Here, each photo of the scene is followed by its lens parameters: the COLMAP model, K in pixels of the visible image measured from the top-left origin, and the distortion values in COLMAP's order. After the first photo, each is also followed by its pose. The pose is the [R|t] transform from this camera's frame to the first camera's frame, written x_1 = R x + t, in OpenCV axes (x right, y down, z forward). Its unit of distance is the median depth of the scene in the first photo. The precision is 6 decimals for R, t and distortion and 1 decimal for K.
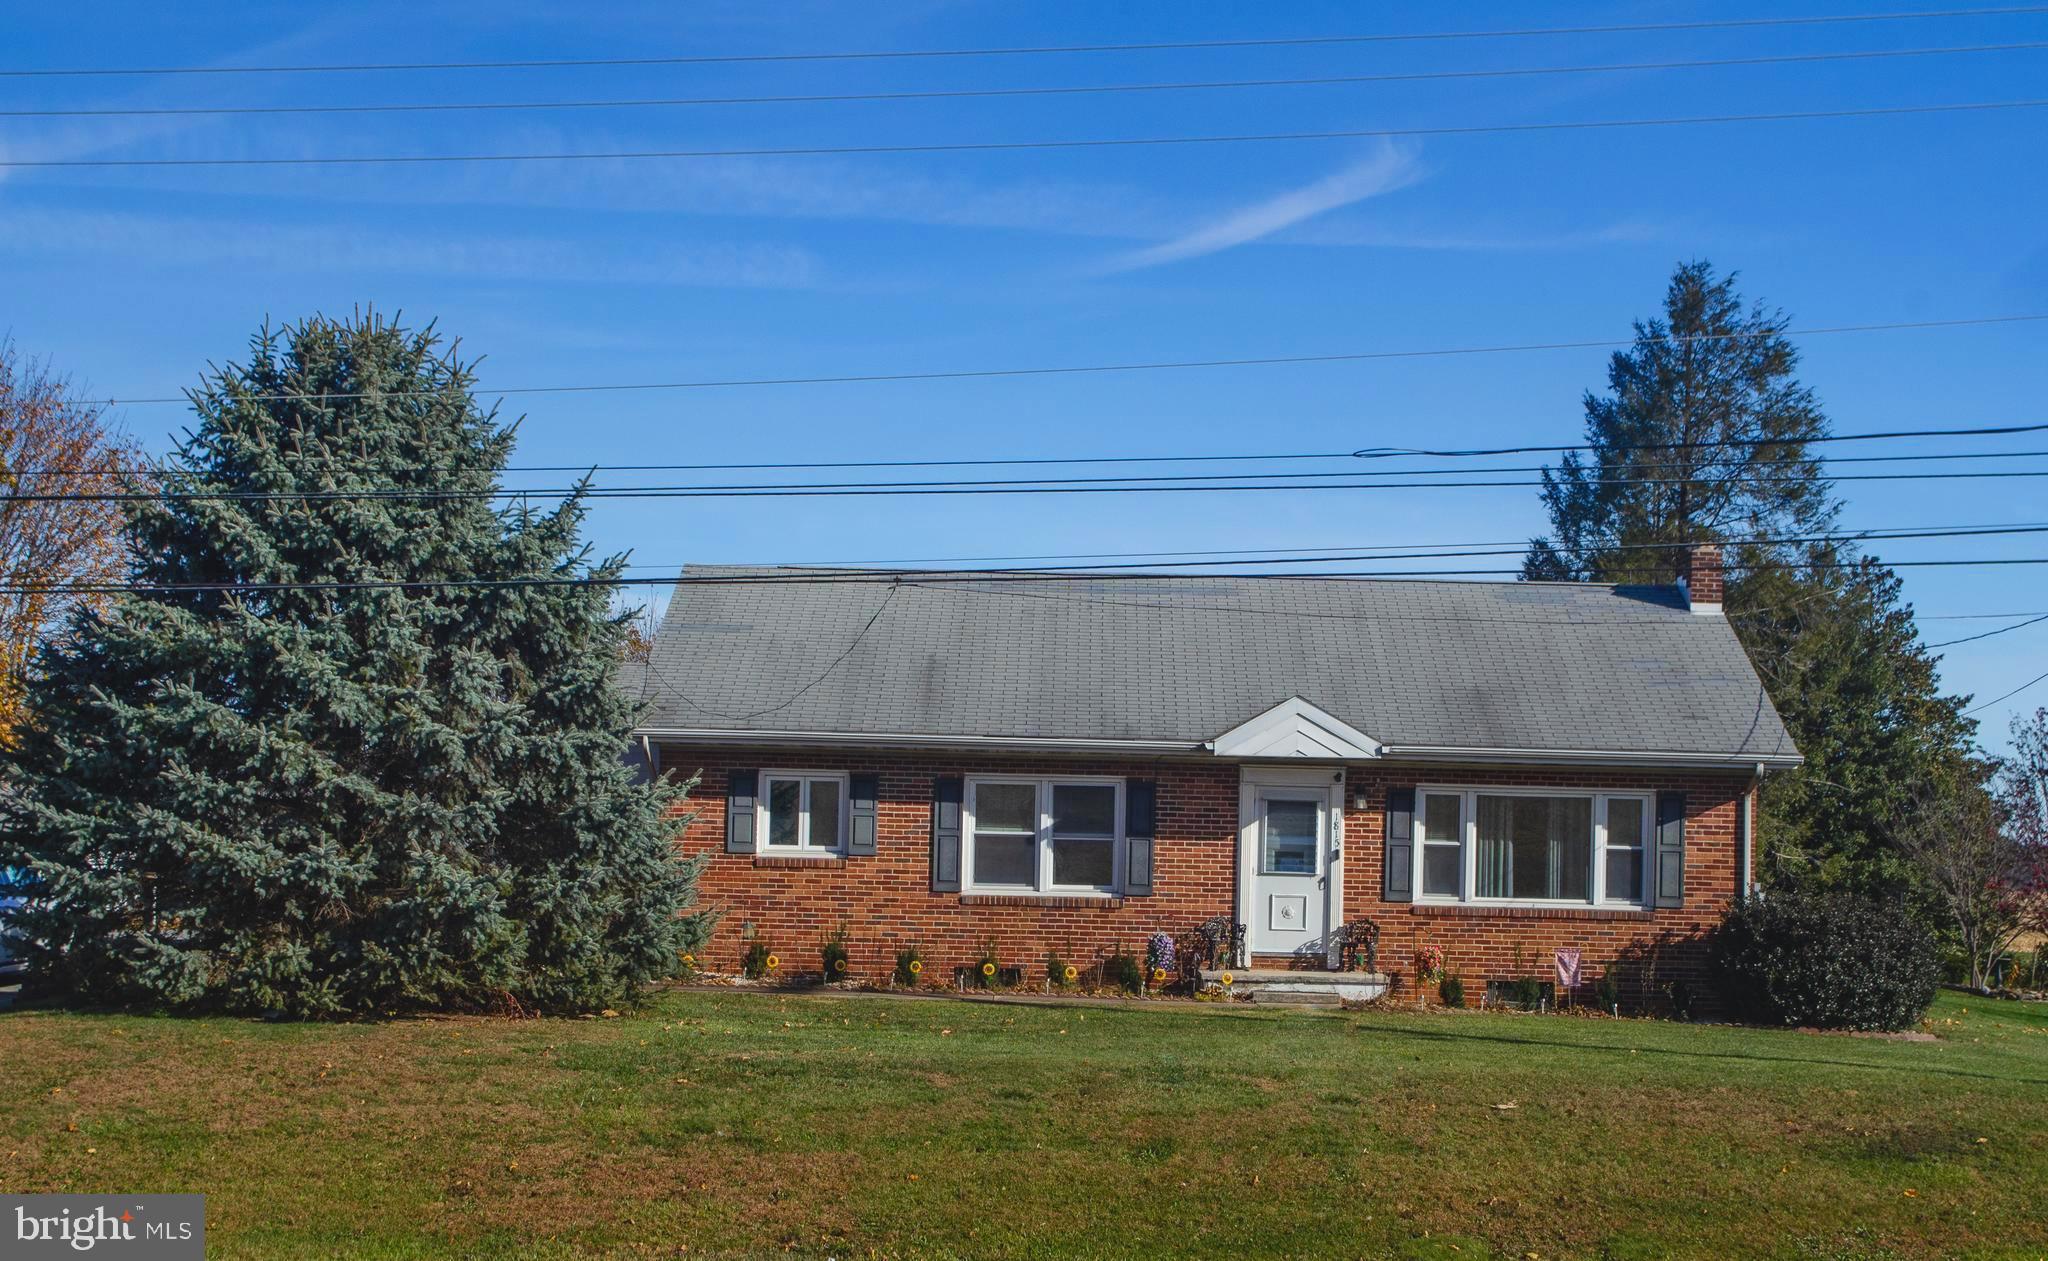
lens RADIAL K [[3098.3, 0, 979.6], [0, 3098.3, 637.9], [0, 0, 1]] dist [-0.032380, 0.000000]
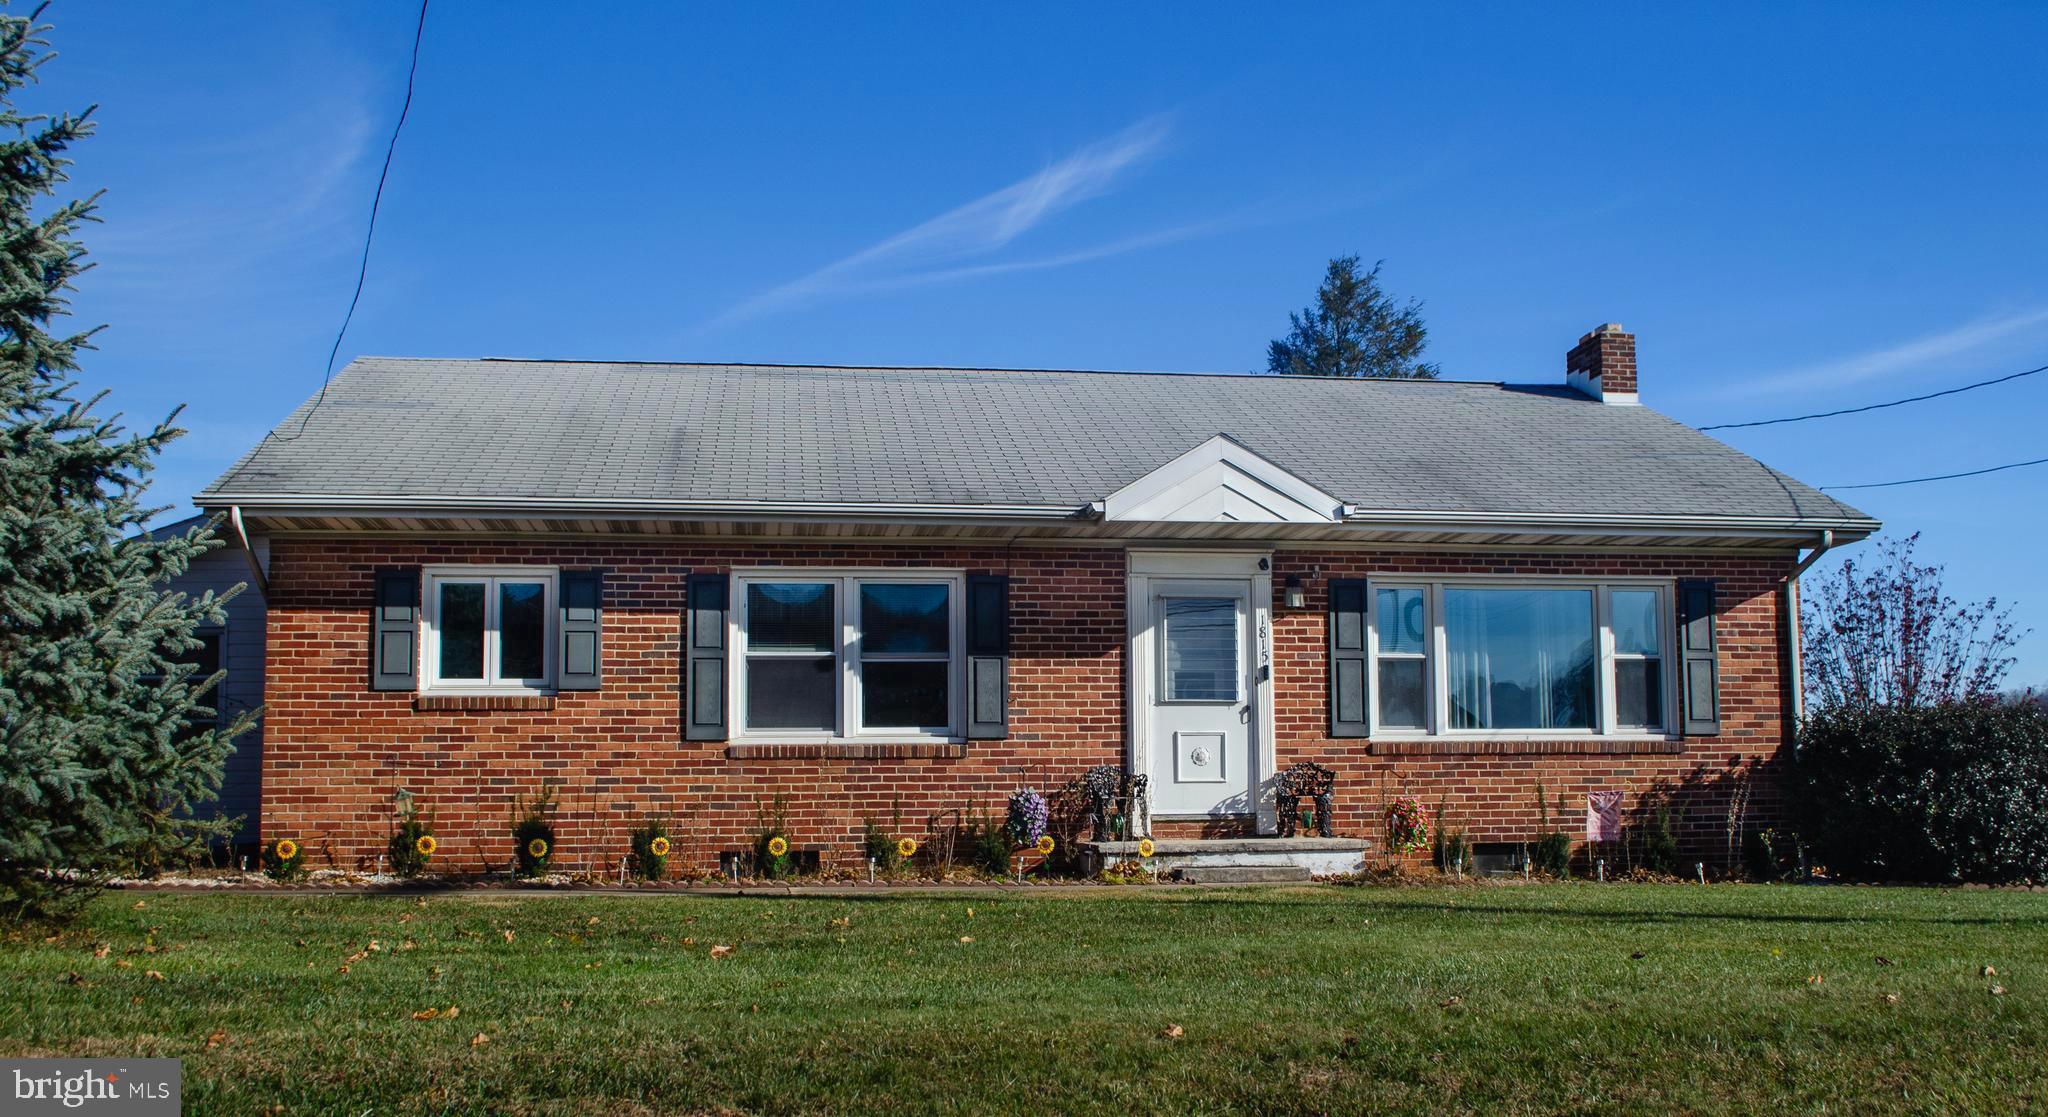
lens RADIAL K [[1900.9, 0, 1031.5], [0, 1900.9, 611.5], [0, 0, 1]] dist [-0.070755, 0.000000]
pose [[0.986252, -0.015246, 0.164545, -0.008468], [0.022831, 0.998757, -0.044300, 0.073949], [-0.163666, 0.047447, 0.985374, 0.580332]]
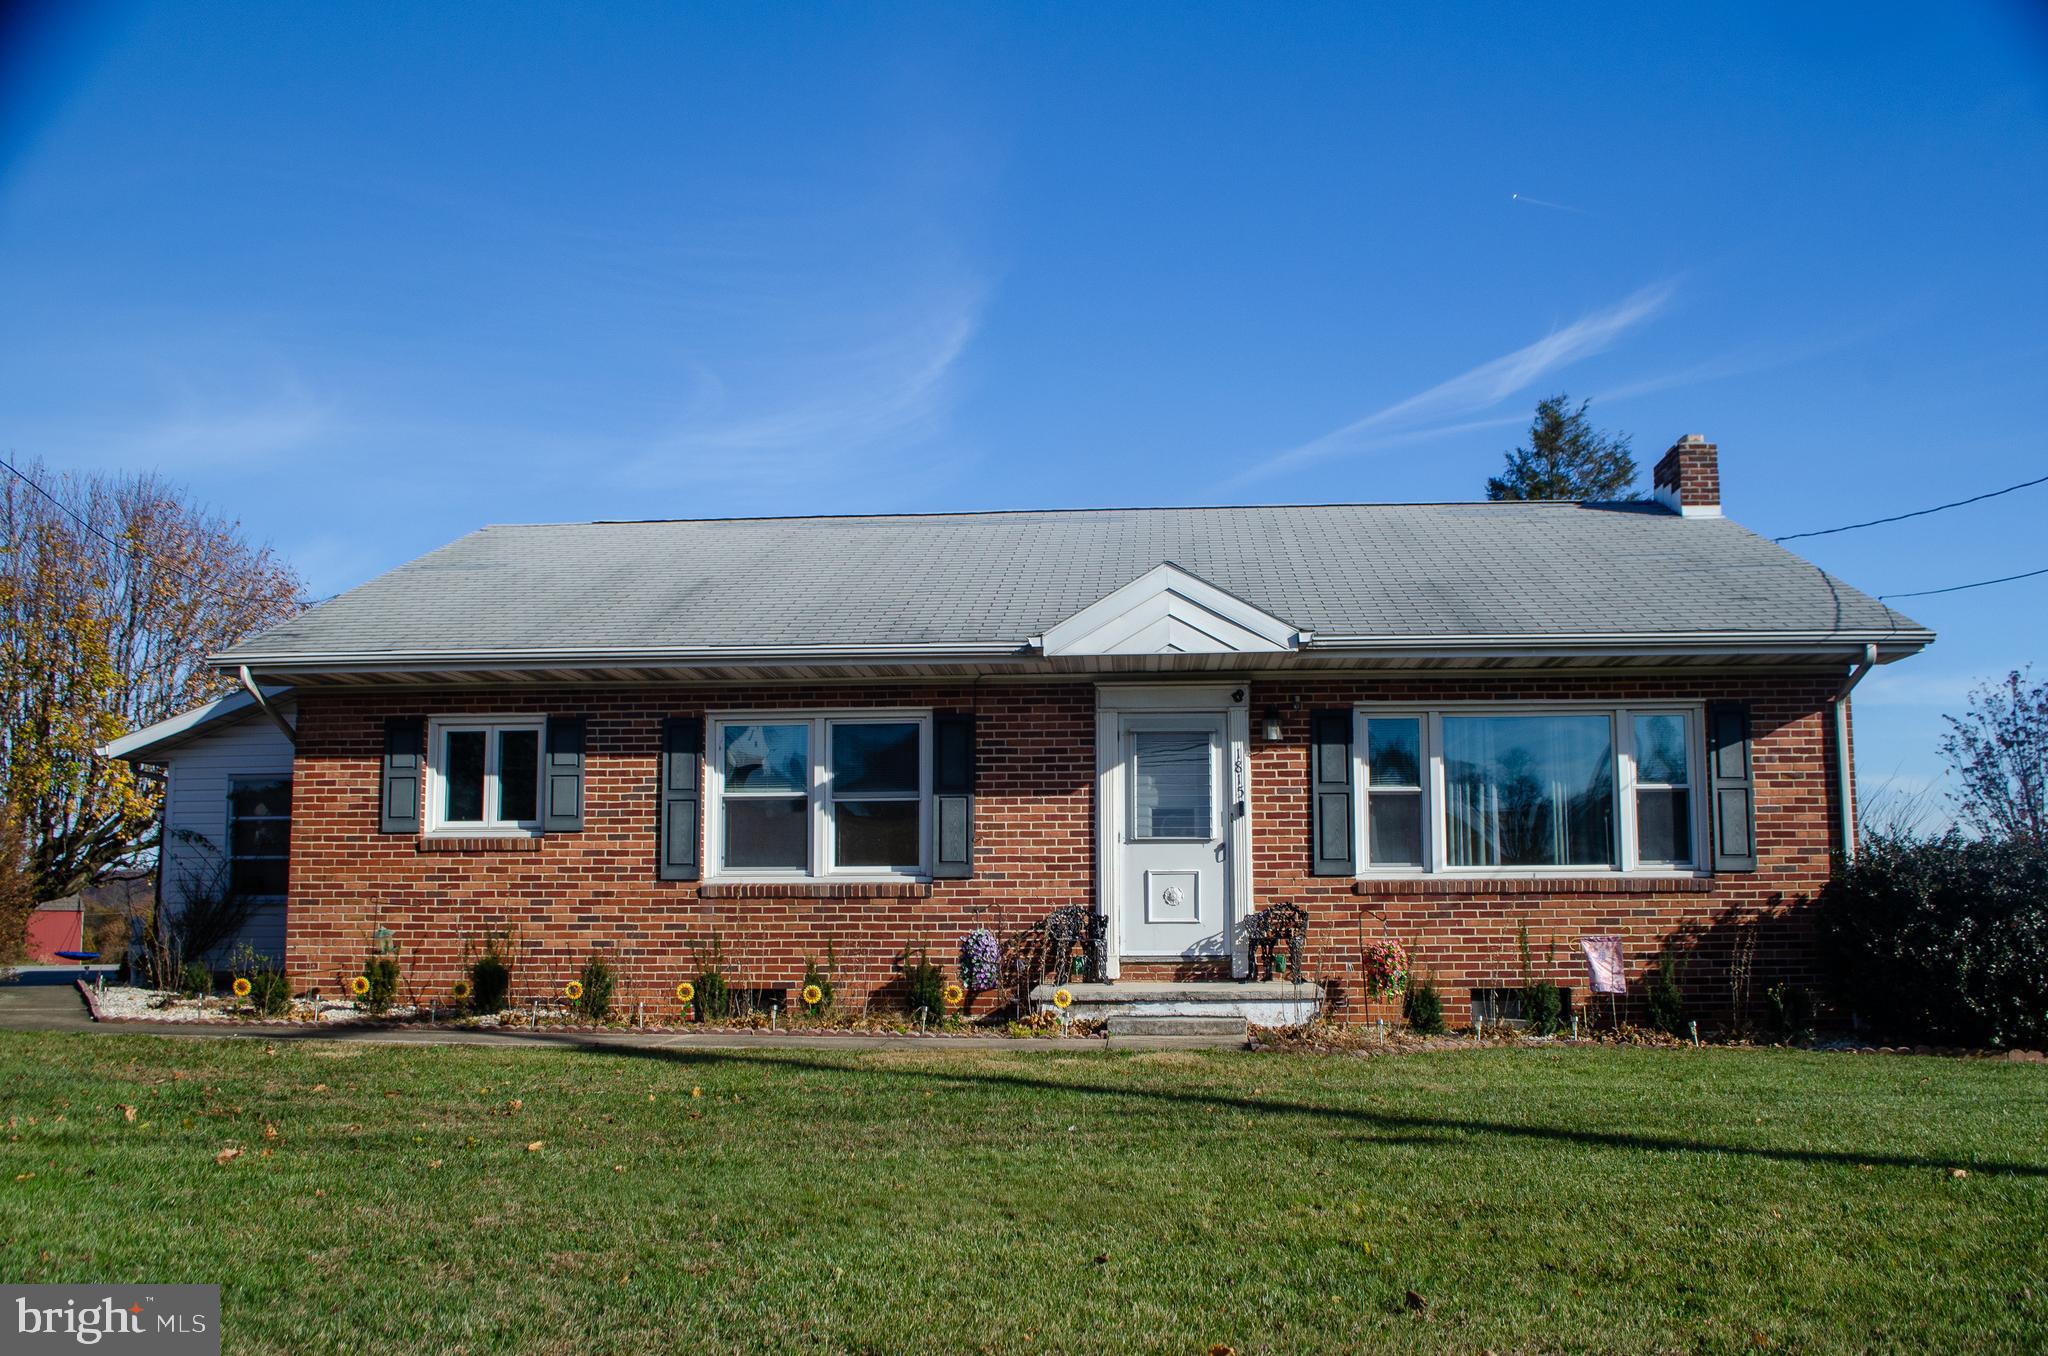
lens RADIAL K [[1608.5, 0, 1031.2], [0, 1608.5, 718.1], [0, 0, 1]] dist [-0.083474, 0.009403]
pose [[0.998214, -0.033440, -0.049501, 0.087529], [0.030554, 0.997851, -0.057962, 0.069045], [0.051333, 0.056346, 0.997091, 0.644565]]
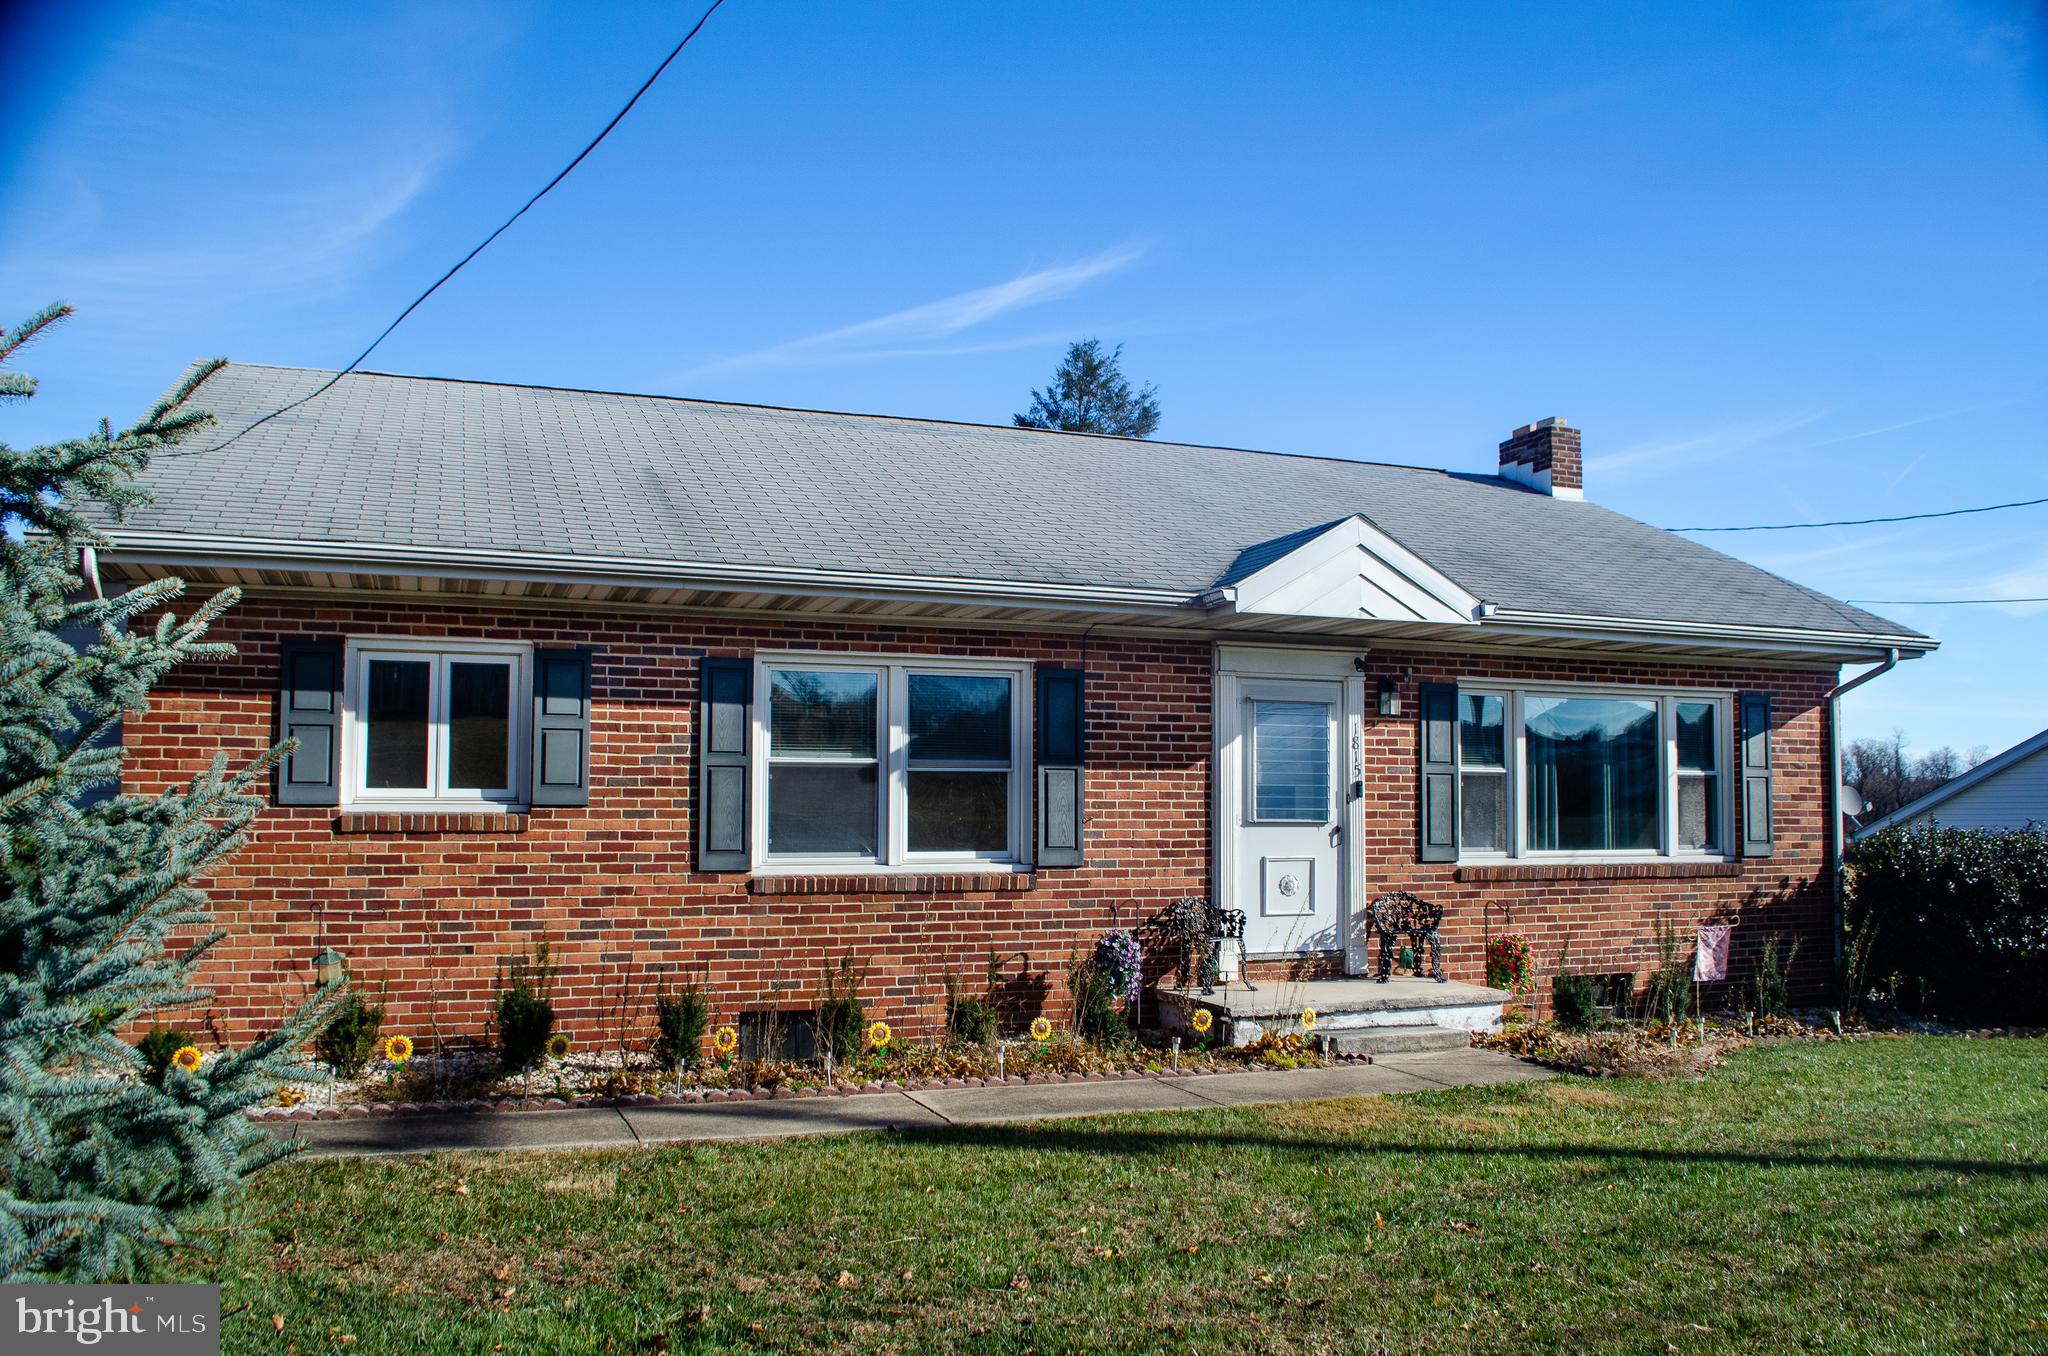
lens RADIAL K [[1608.5, 0, 1041.5], [0, 1608.5, 712.2], [0, 0, 1]] dist [-0.083474, 0.009403]
pose [[0.923782, 0.002509, 0.382911, -0.065787], [-0.002364, 0.999997, -0.000850, 0.054946], [-0.382912, -0.000120, 0.923785, 0.727974]]
